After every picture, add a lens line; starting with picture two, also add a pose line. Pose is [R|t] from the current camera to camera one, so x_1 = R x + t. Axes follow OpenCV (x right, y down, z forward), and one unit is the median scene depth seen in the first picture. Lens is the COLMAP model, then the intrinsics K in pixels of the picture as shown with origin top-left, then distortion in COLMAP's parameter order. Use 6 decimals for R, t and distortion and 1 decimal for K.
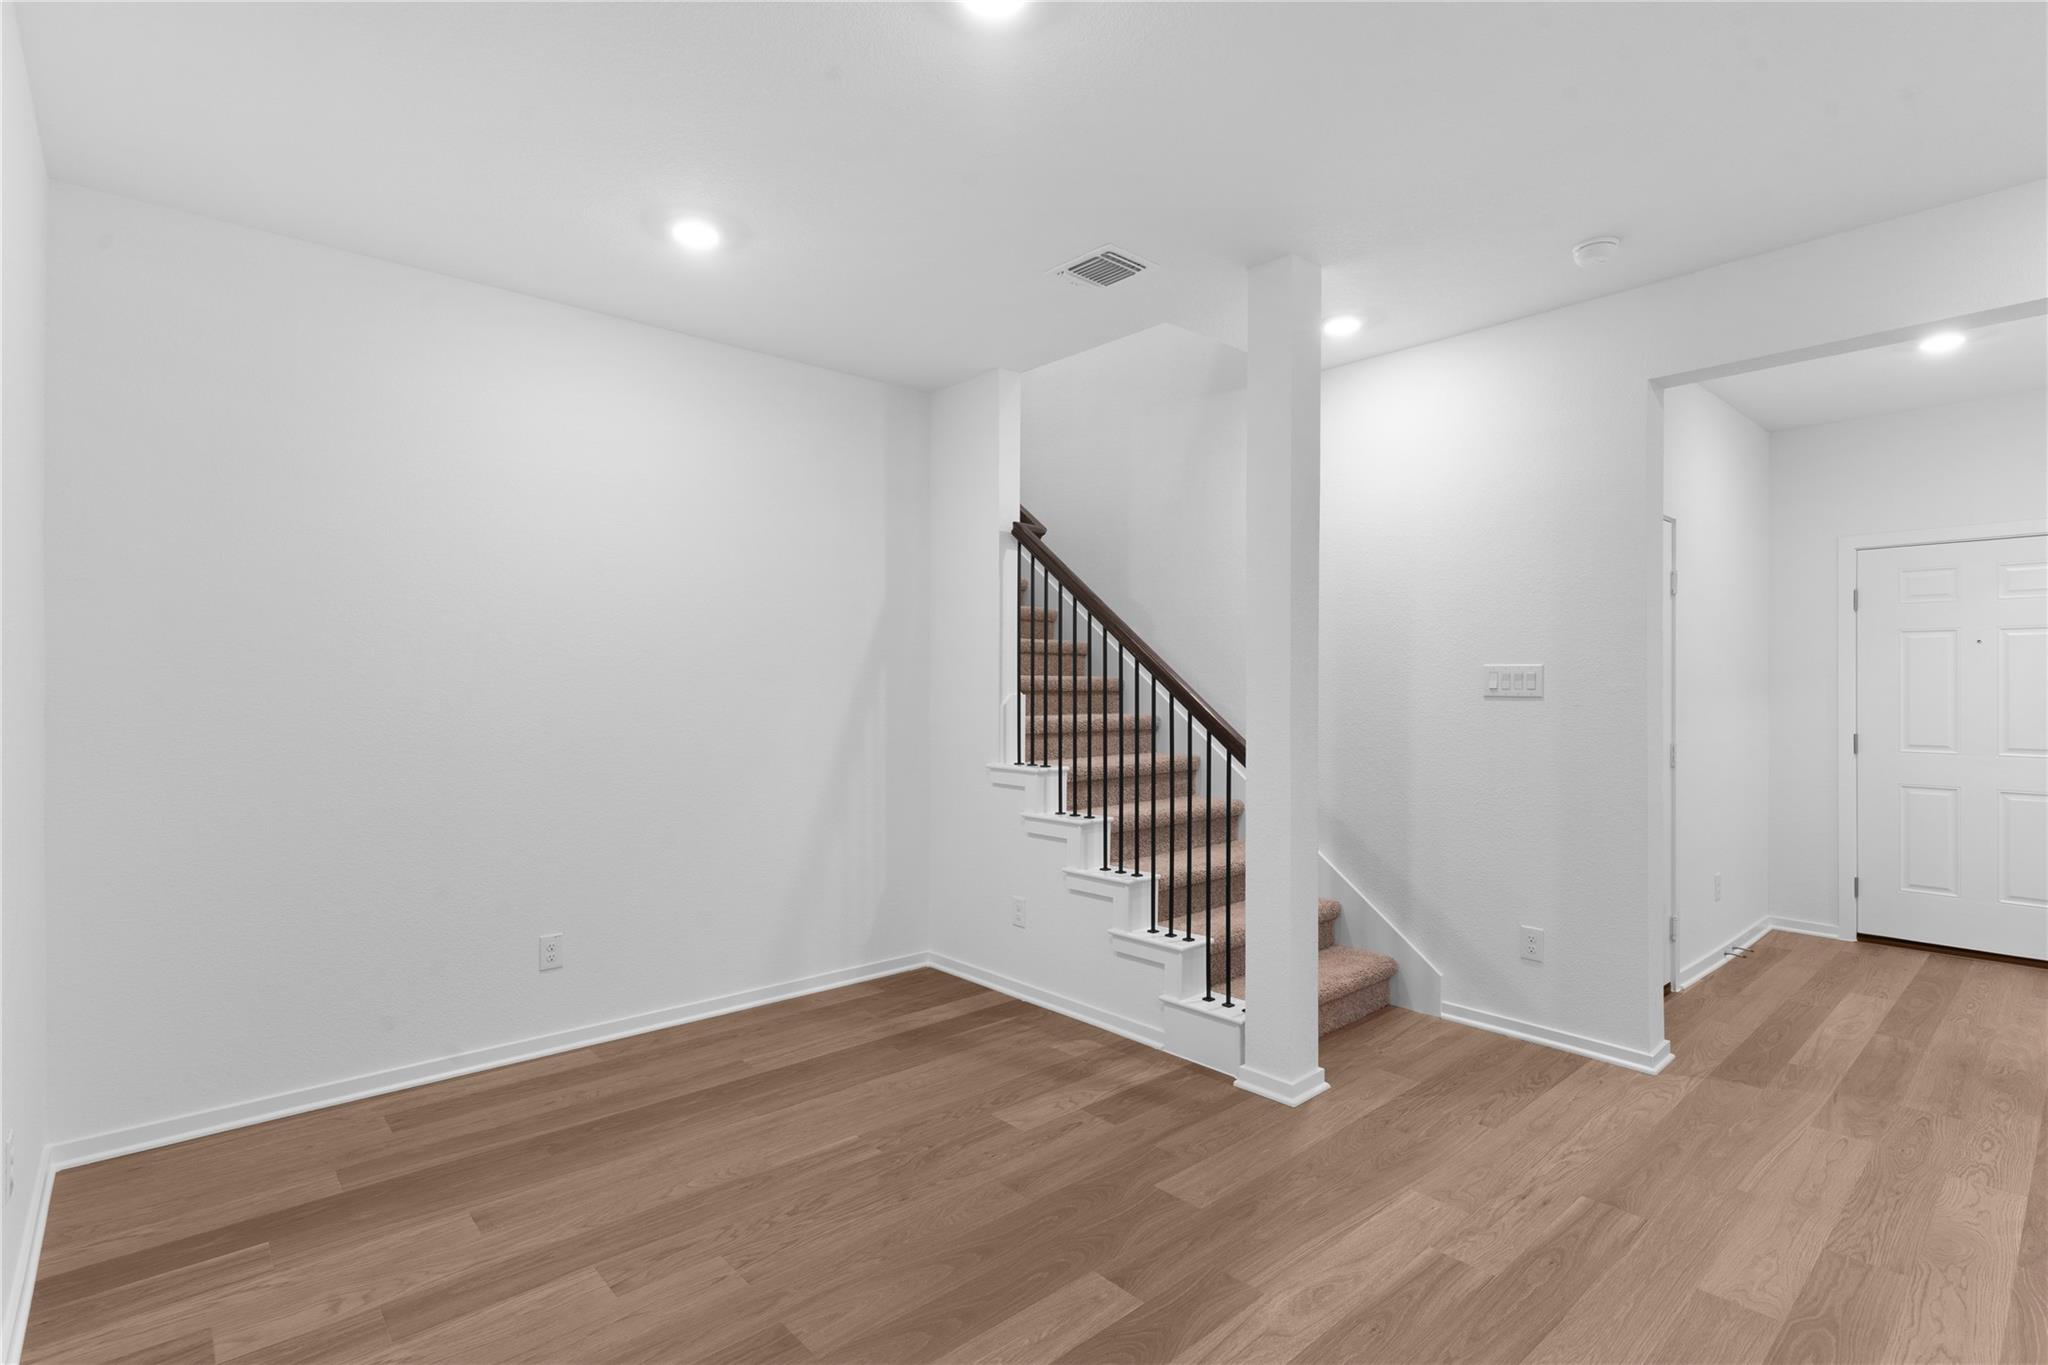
lens RADIAL K [[978.3, 0, 1028.7], [0, 978.3, 682.9], [0, 0, 1]] dist [0.002147, -0.000478]
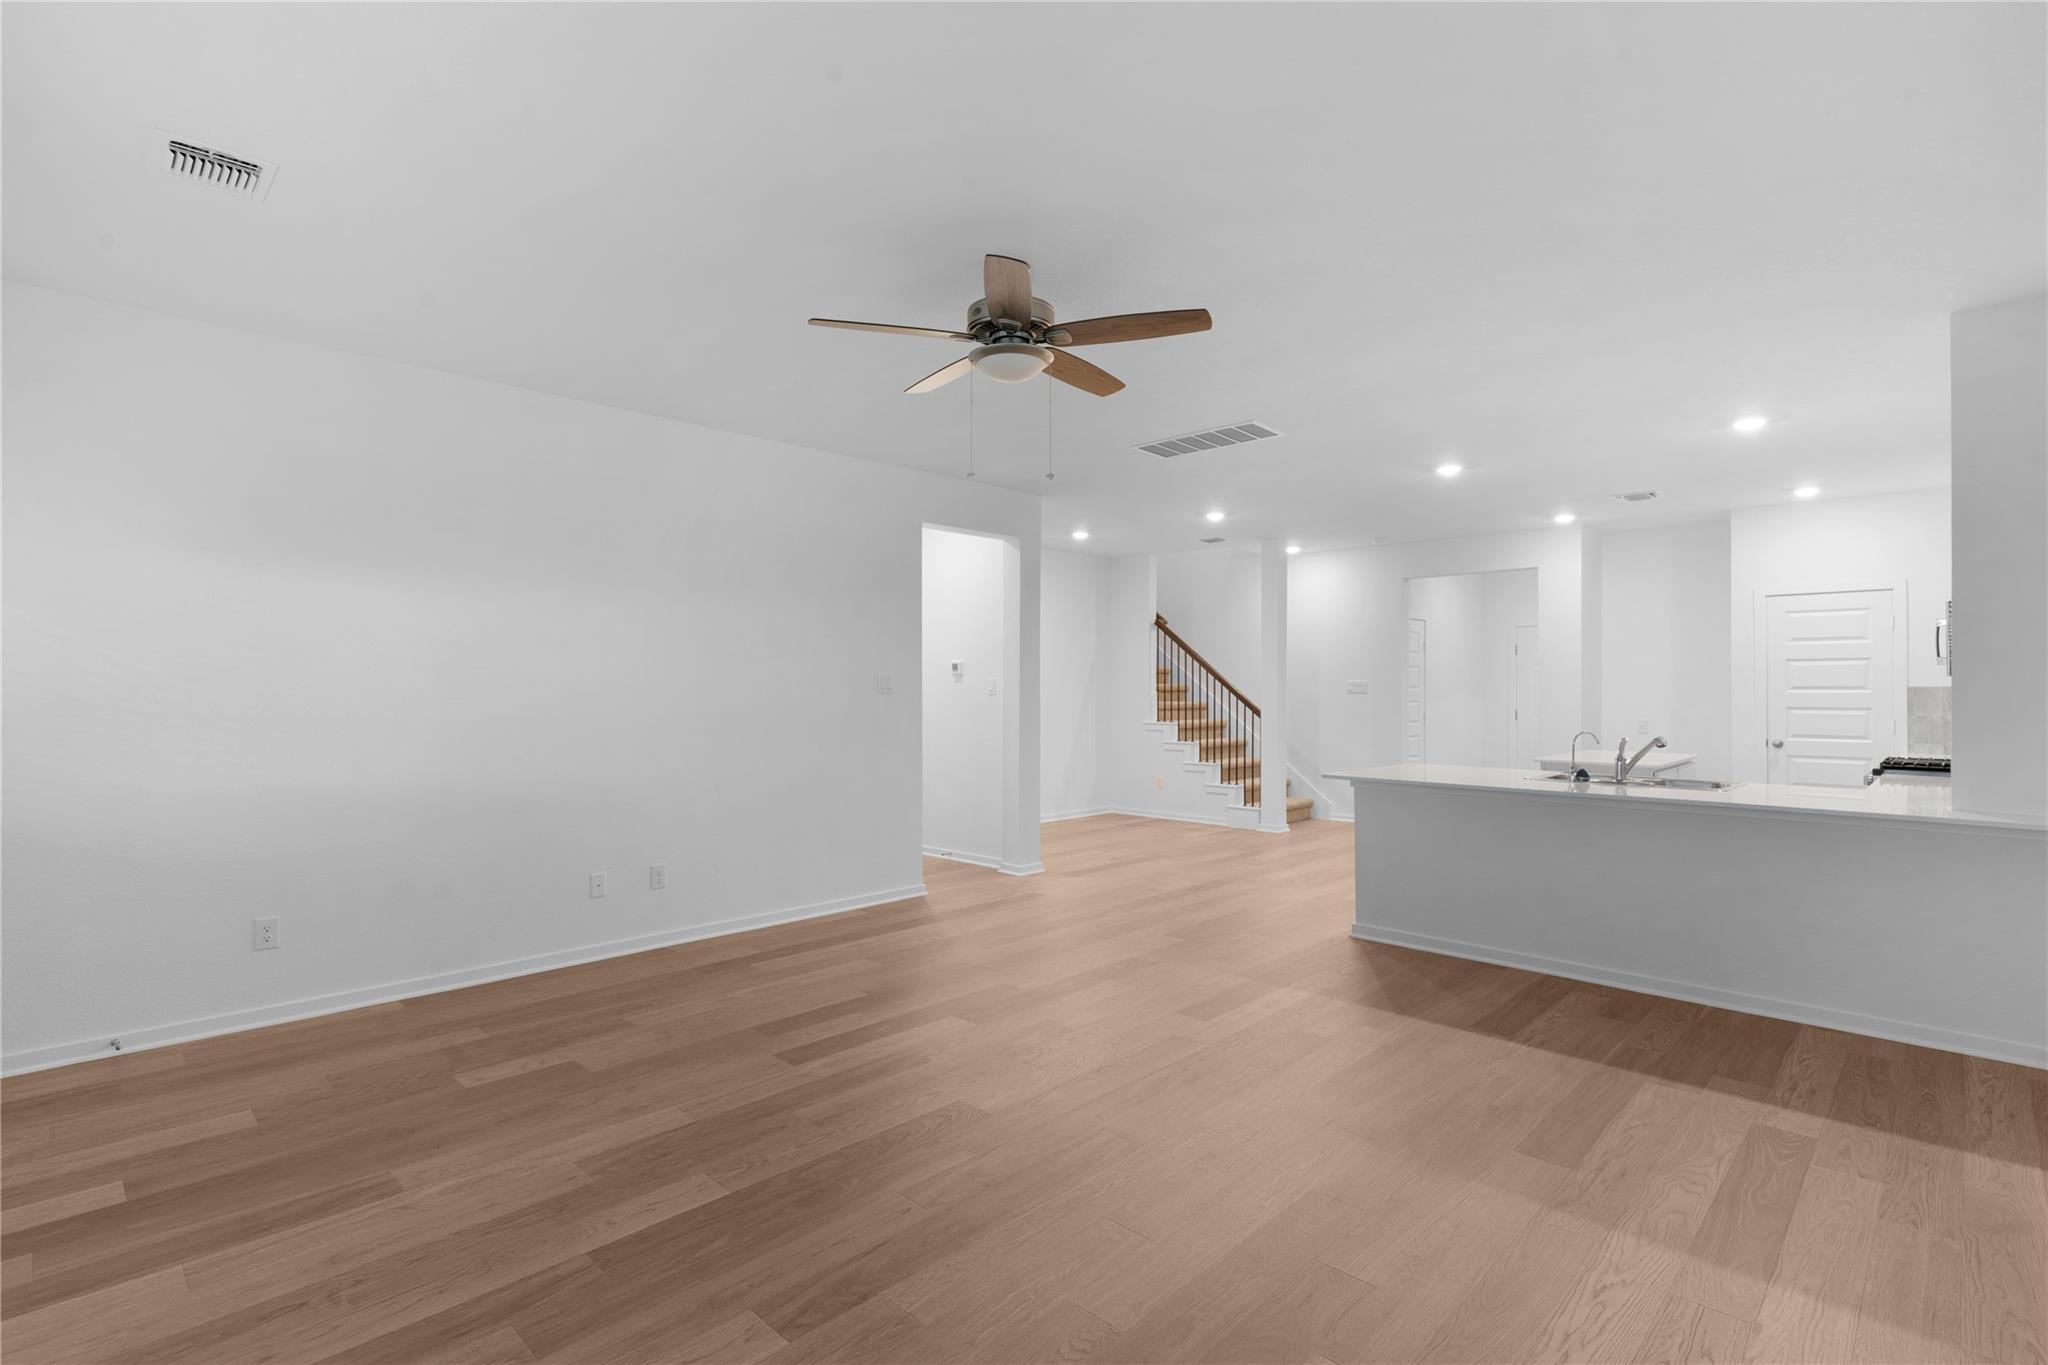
lens RADIAL K [[978.3, 0, 1023.2], [0, 978.3, 678.9], [0, 0, 1]] dist [0.002147, -0.000478]
pose [[0.996978, 0.000417, 0.077689, -0.595594], [-0.000196, 0.999996, -0.002853, -0.014965], [-0.077690, 0.002829, 0.996974, -1.531374]]
